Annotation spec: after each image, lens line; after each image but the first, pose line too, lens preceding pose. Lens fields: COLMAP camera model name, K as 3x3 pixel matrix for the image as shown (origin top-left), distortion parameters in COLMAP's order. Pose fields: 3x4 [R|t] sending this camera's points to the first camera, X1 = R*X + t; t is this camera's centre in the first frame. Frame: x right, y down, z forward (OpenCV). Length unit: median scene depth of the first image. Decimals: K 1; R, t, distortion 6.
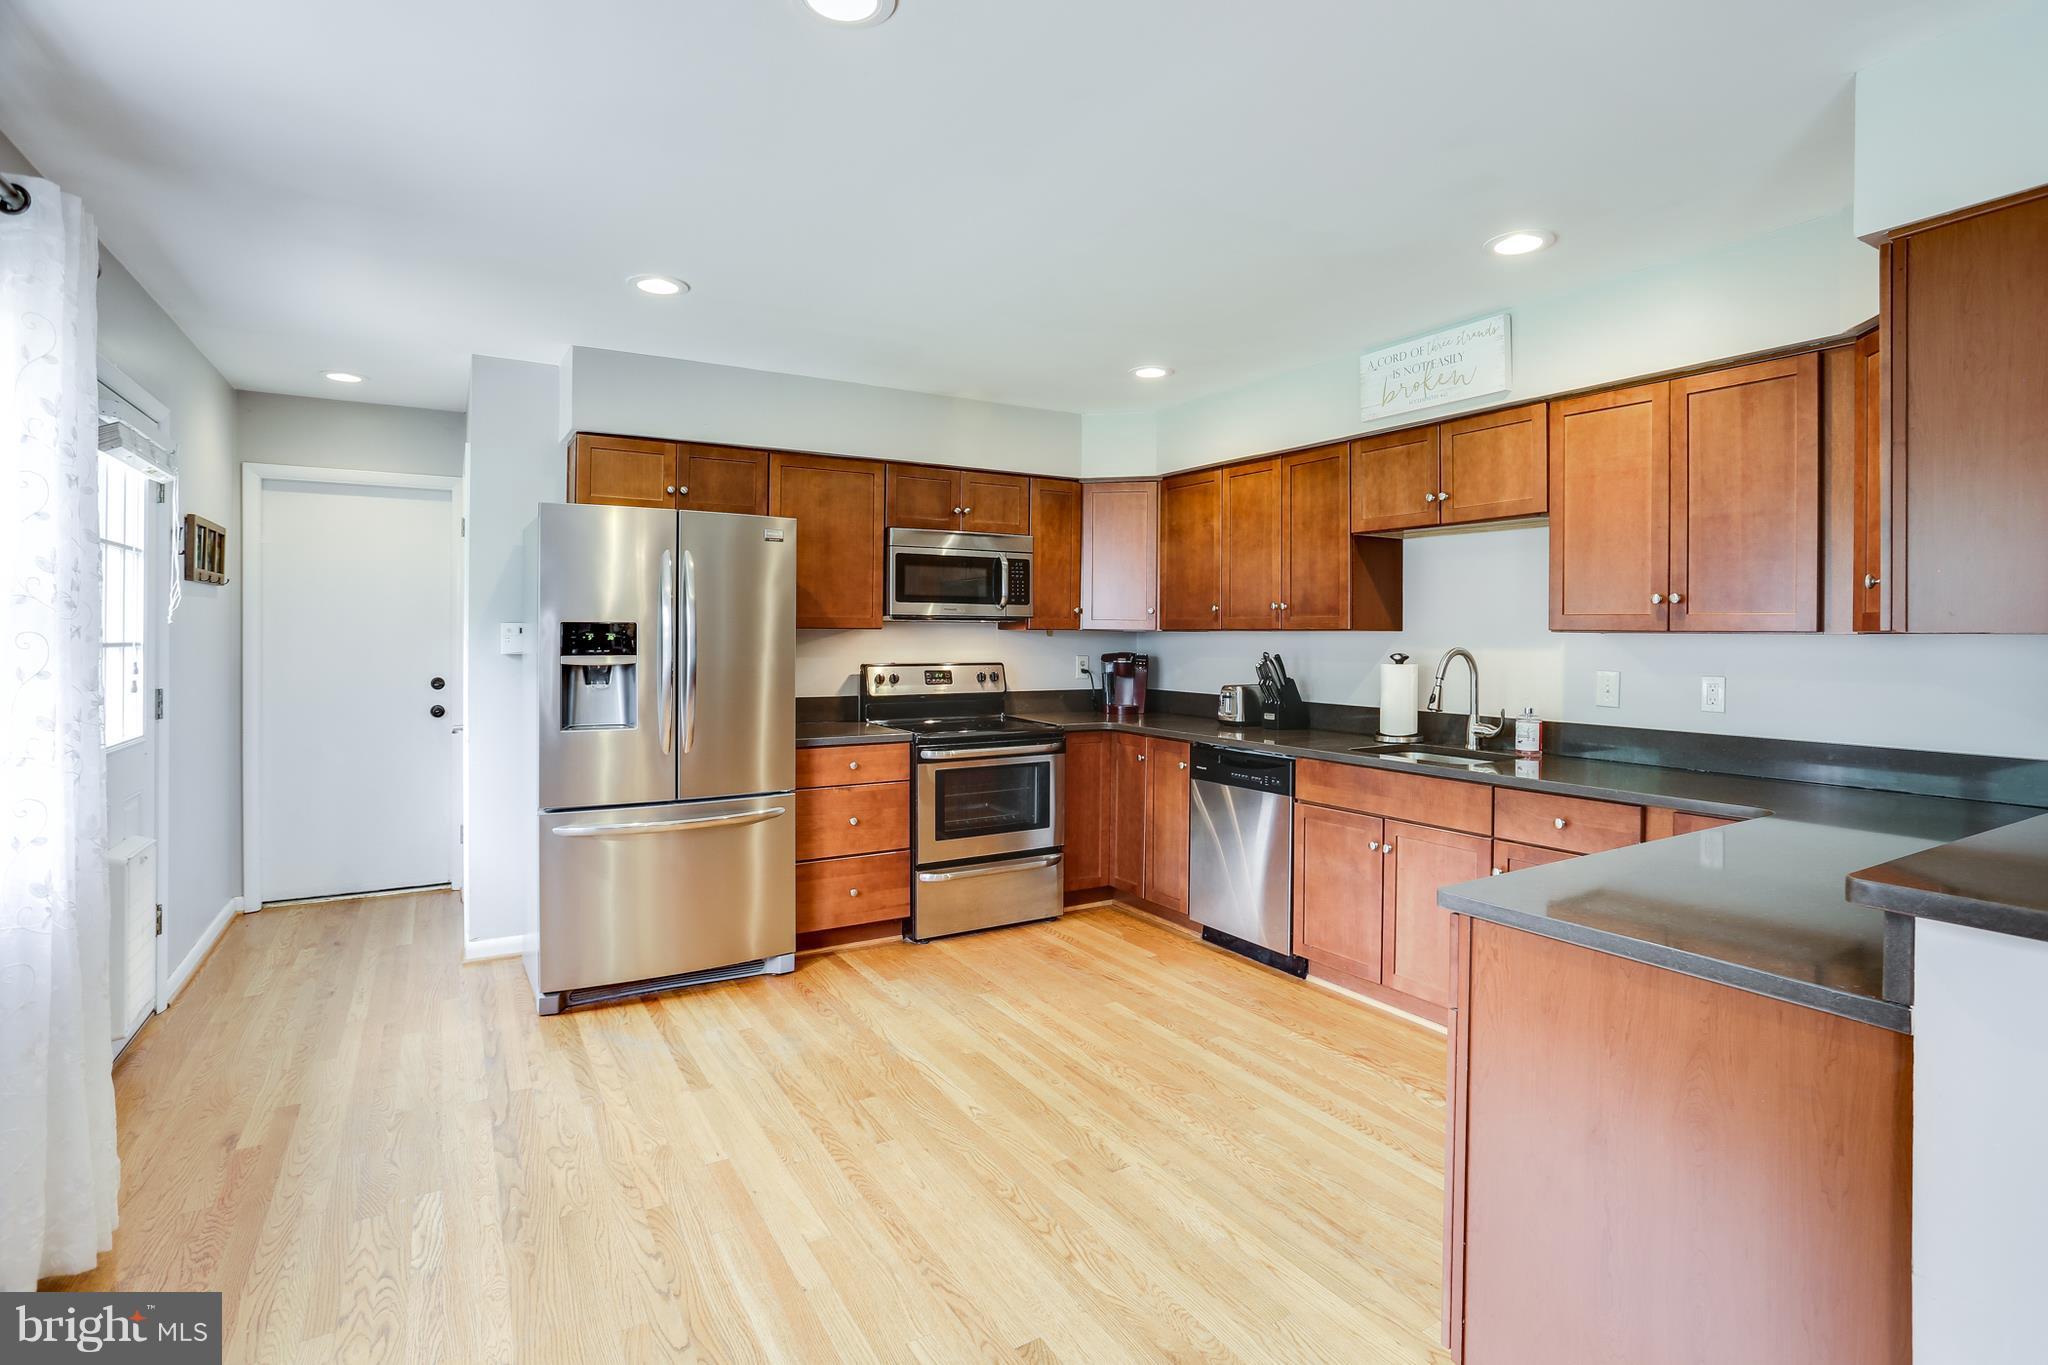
lens RADIAL K [[1022.1, 0, 1037.2], [0, 1022.1, 640.4], [0, 0, 1]] dist [-0.080174, 0.036712]
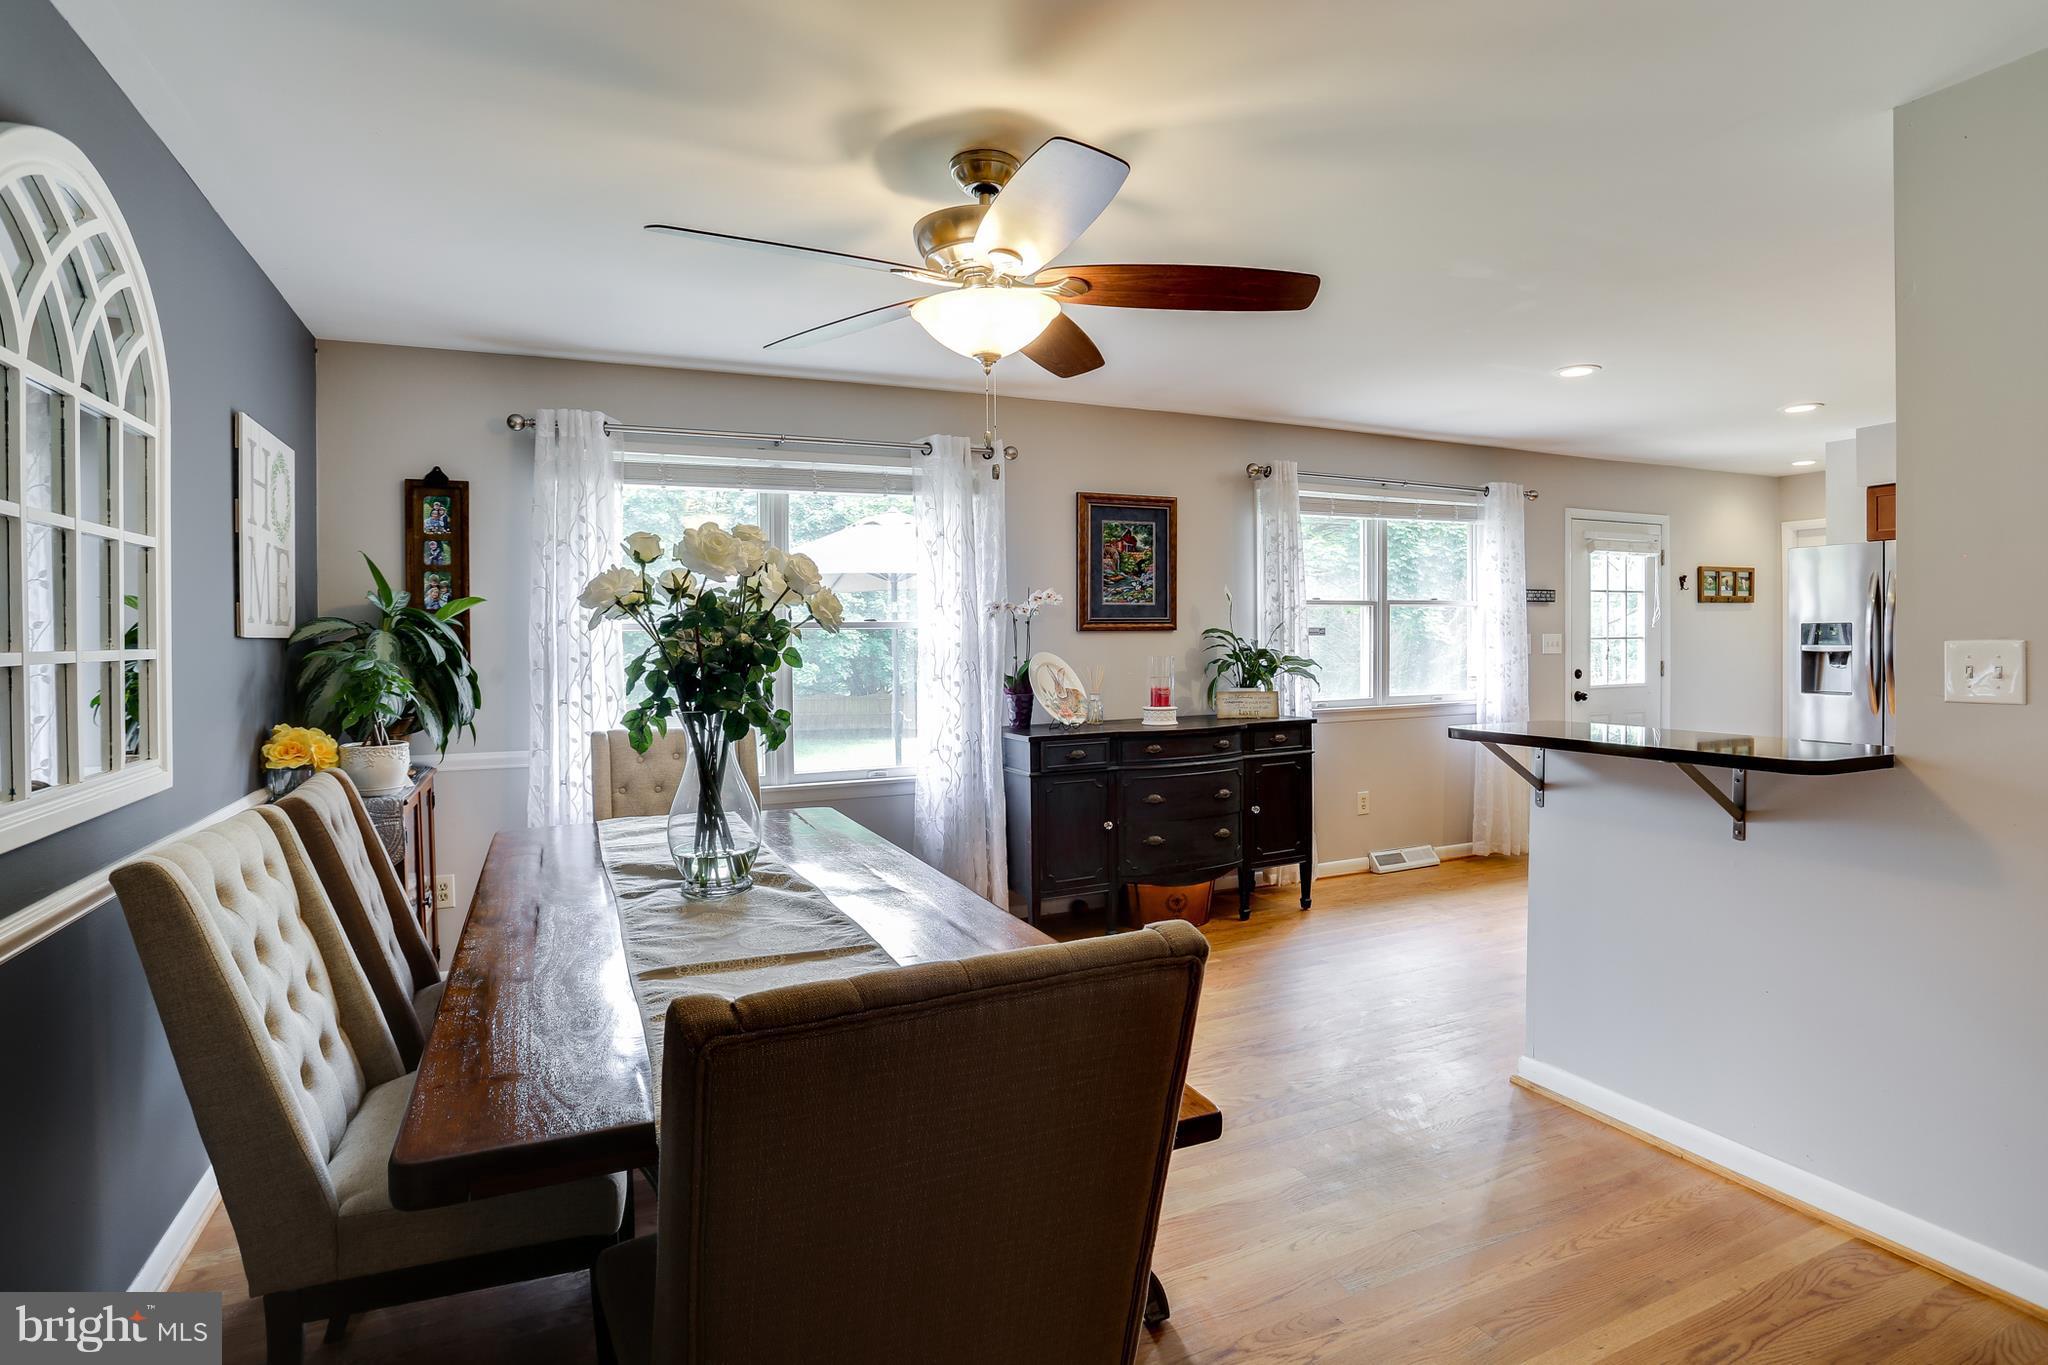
lens RADIAL K [[1022.1, 0, 1037.2], [0, 1022.1, 640.4], [0, 0, 1]] dist [-0.080174, 0.036712]
pose [[-0.095565, 0.000282, -0.995423, 1.026251], [0.002946, 0.999996, 0.000001, 0.004388], [0.995419, -0.002932, -0.095565, -0.017674]]
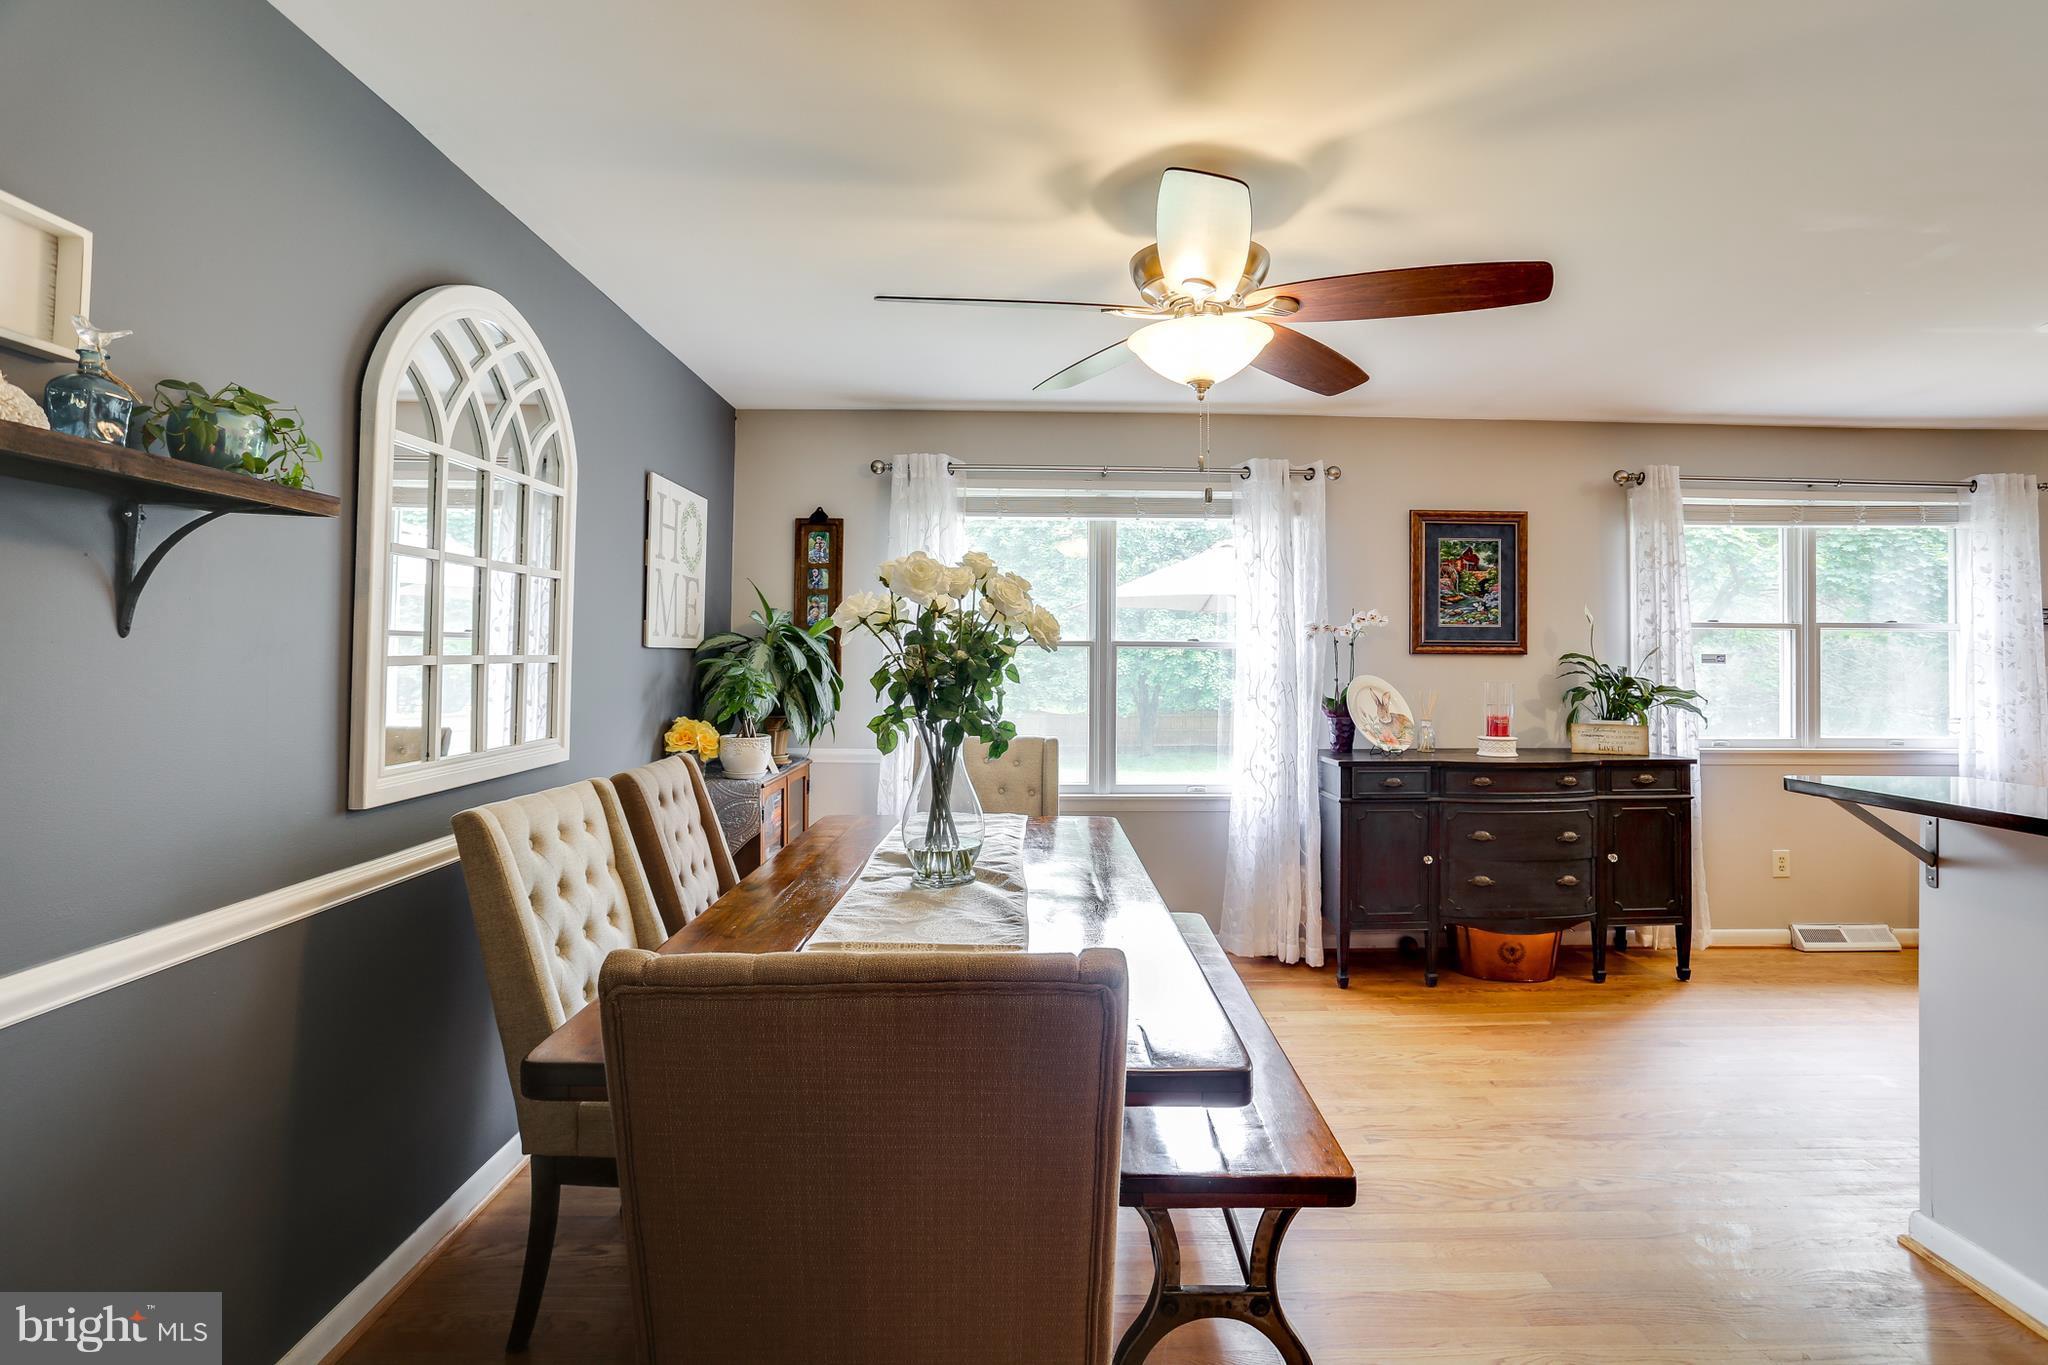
lens RADIAL K [[991.9, 0, 1054.2], [0, 991.9, 625.0], [0, 0, 1]] dist [-0.058931, 0.034183]
pose [[-0.478489, -0.035686, -0.877368, 0.993584], [-0.016472, 0.999363, -0.031665, 0.002671], [0.877939, -0.000699, -0.478772, 0.096586]]
